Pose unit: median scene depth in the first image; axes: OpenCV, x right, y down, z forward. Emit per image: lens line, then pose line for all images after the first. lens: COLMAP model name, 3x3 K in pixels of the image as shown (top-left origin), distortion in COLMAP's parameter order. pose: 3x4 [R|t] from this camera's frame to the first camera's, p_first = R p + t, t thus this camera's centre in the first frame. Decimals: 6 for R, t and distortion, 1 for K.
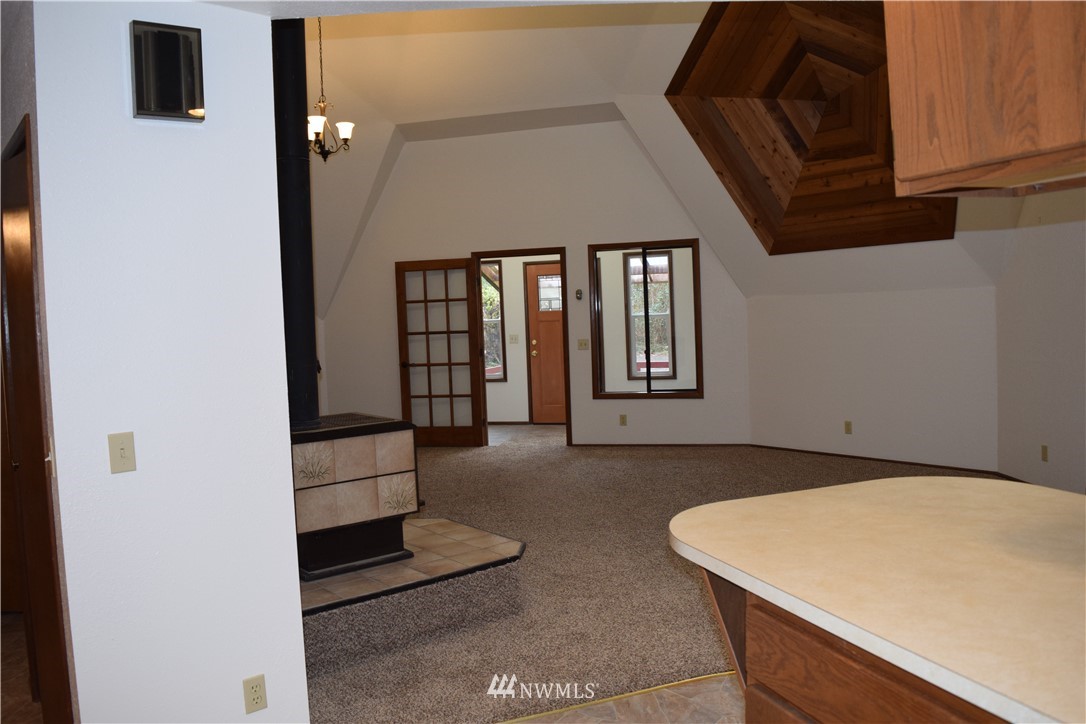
lens RADIAL K [[852.2, 0, 543.0], [0, 852.2, 362.0], [0, 0, 1]] dist [-0.099750, 0.025099]
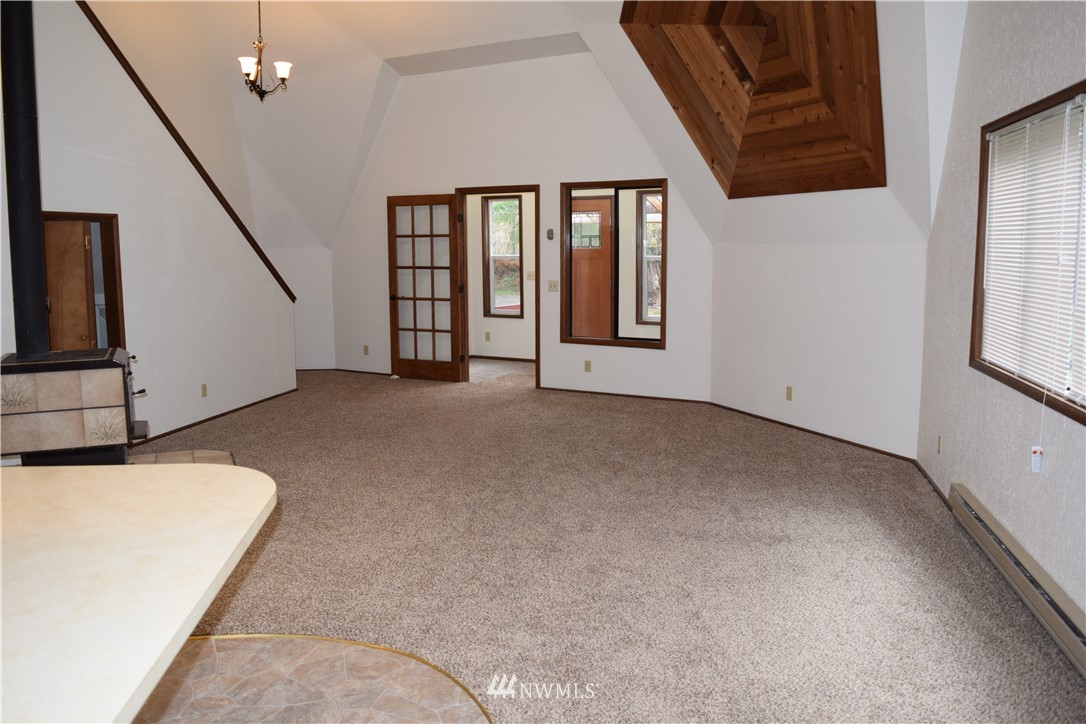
lens RADIAL K [[852.2, 0, 543.0], [0, 852.2, 362.0], [0, 0, 1]] dist [-0.099750, 0.025099]
pose [[0.968992, 0.068203, -0.237493, 0.282948], [-0.047815, 0.994740, 0.090582, -0.022641], [0.242422, -0.076418, 0.967157, 0.051389]]
